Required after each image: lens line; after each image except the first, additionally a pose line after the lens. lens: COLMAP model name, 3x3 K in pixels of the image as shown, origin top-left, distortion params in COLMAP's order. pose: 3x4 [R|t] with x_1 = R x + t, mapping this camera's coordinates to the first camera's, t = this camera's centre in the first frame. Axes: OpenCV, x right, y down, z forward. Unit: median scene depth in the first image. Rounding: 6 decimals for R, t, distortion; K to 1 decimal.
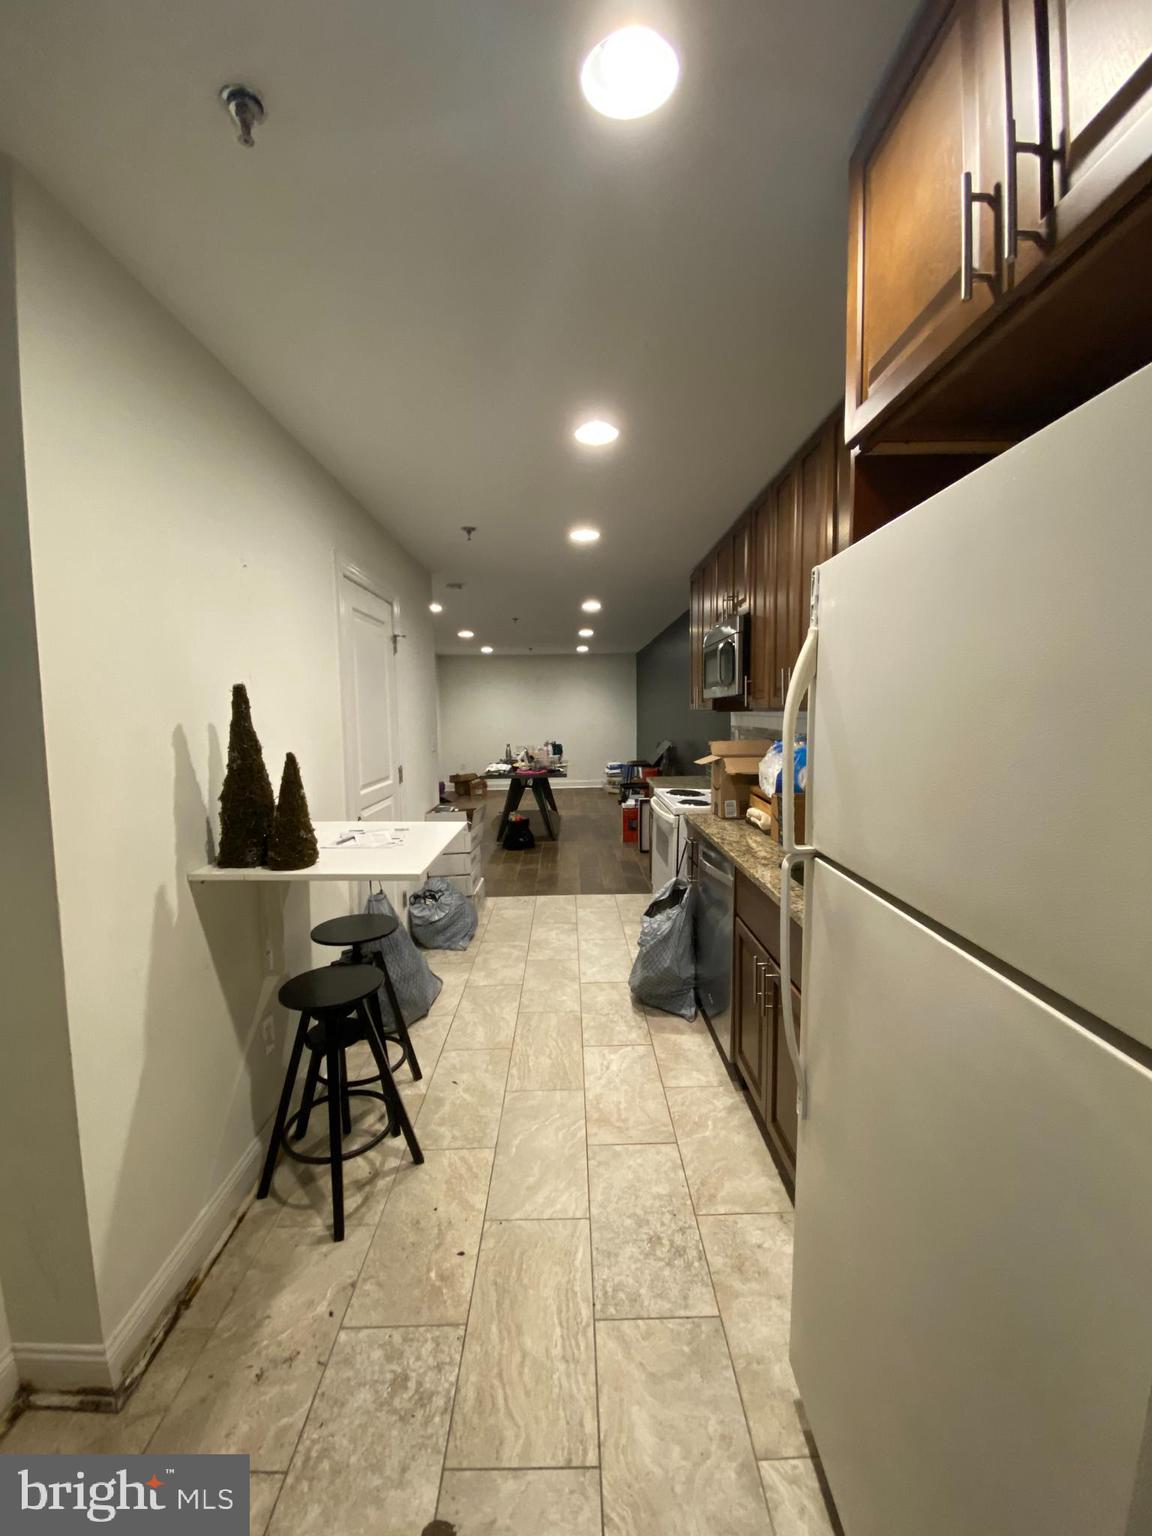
lens RADIAL K [[618.1, 0, 574.8], [0, 618.1, 770.2], [0, 0, 1]] dist [0.053647, -0.039720]
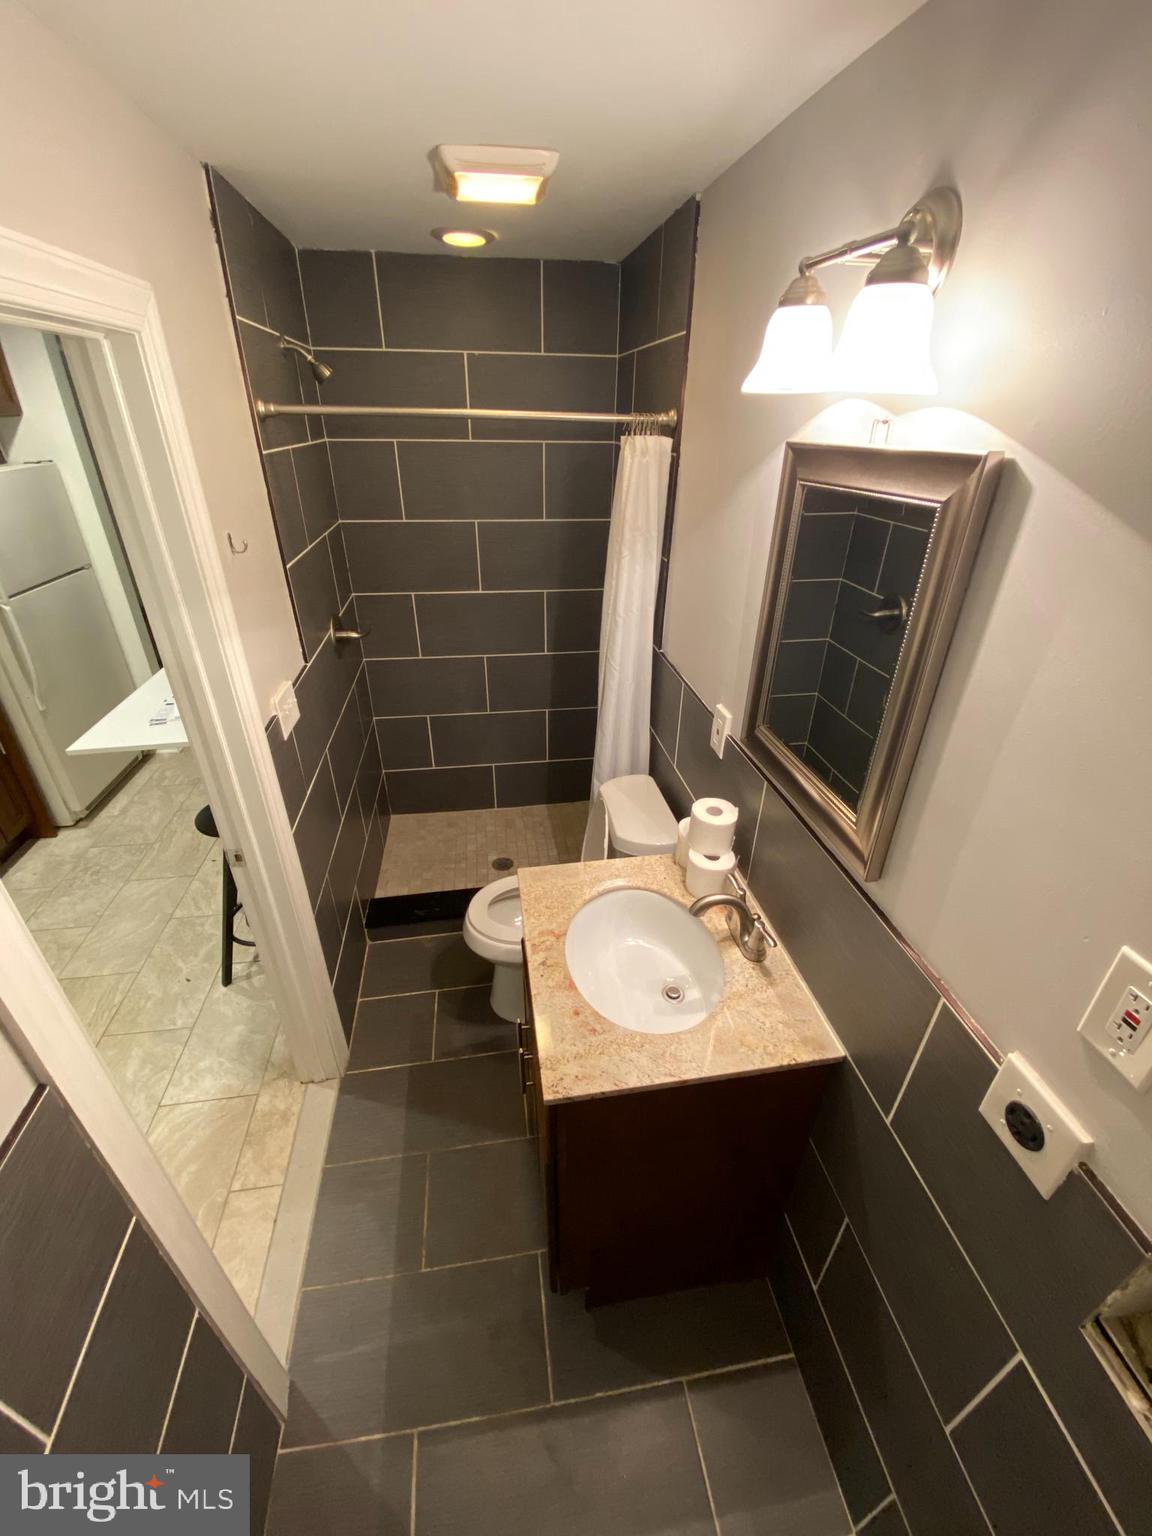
lens RADIAL K [[618.1, 0, 574.8], [0, 618.1, 770.2], [0, 0, 1]] dist [0.053647, -0.039720]
pose [[-0.990297, 0.073498, -0.117941, -0.427211], [-0.008268, 0.816031, 0.577949, -0.215407], [0.138722, 0.573317, -0.807505, 1.027828]]
